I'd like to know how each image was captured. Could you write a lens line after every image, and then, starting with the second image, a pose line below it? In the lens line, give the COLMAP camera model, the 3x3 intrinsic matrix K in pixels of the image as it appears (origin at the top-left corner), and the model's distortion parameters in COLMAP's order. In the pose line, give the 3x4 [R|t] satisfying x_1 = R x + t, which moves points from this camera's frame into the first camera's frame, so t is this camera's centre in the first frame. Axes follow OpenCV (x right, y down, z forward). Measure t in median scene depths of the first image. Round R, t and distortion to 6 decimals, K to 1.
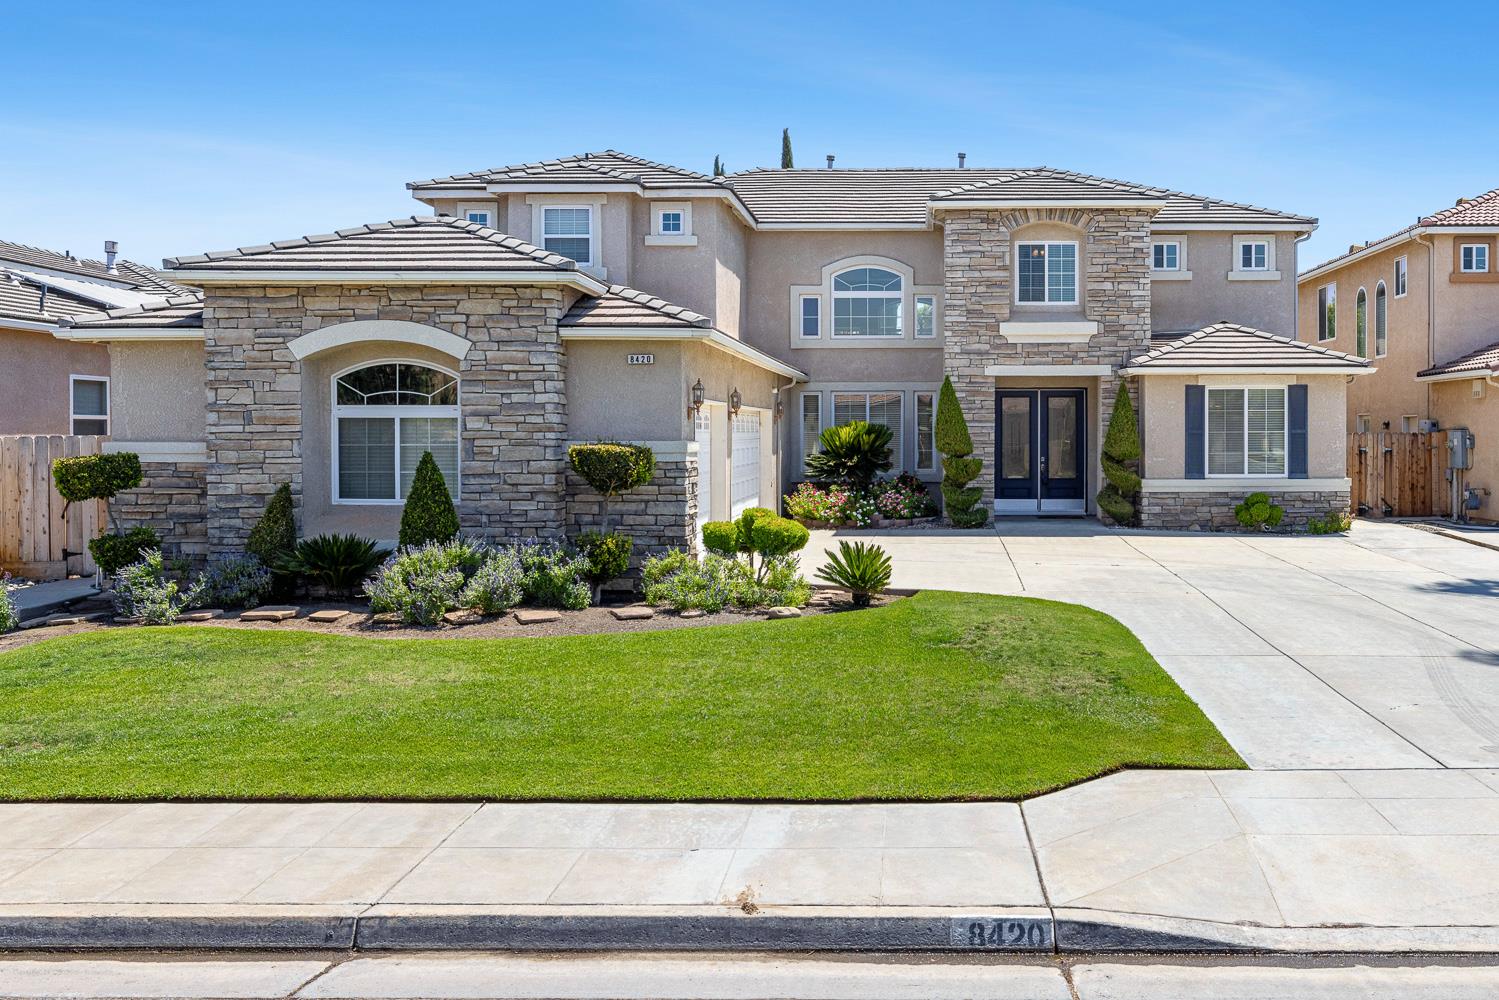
lens RADIAL K [[1172.5, 0, 856.7], [0, 1172.5, 441.9], [0, 0, 1]] dist [0.003309, 0.007582]
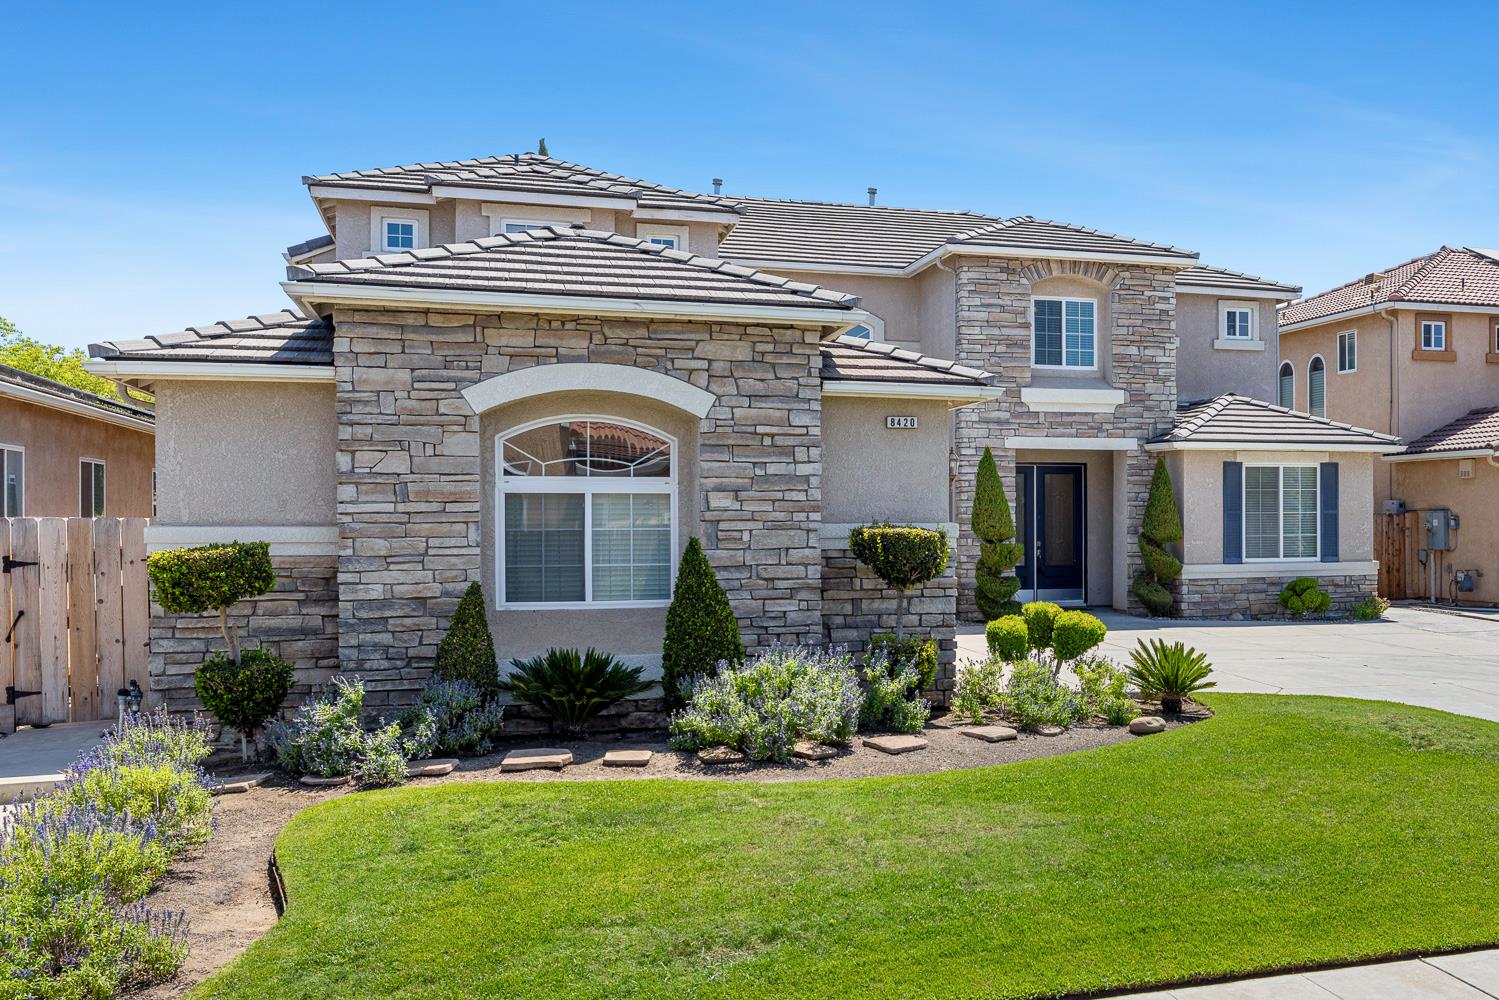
lens RADIAL K [[1371.8, 0, 900.5], [0, 1371.8, 518.3], [0, 0, 1]] dist [0.006725, 0.001785]
pose [[0.947729, -0.001734, 0.319072, -0.418655], [0.003504, 0.999981, -0.004973, 0.000543], [-0.319058, 0.005831, 0.947717, 0.087308]]
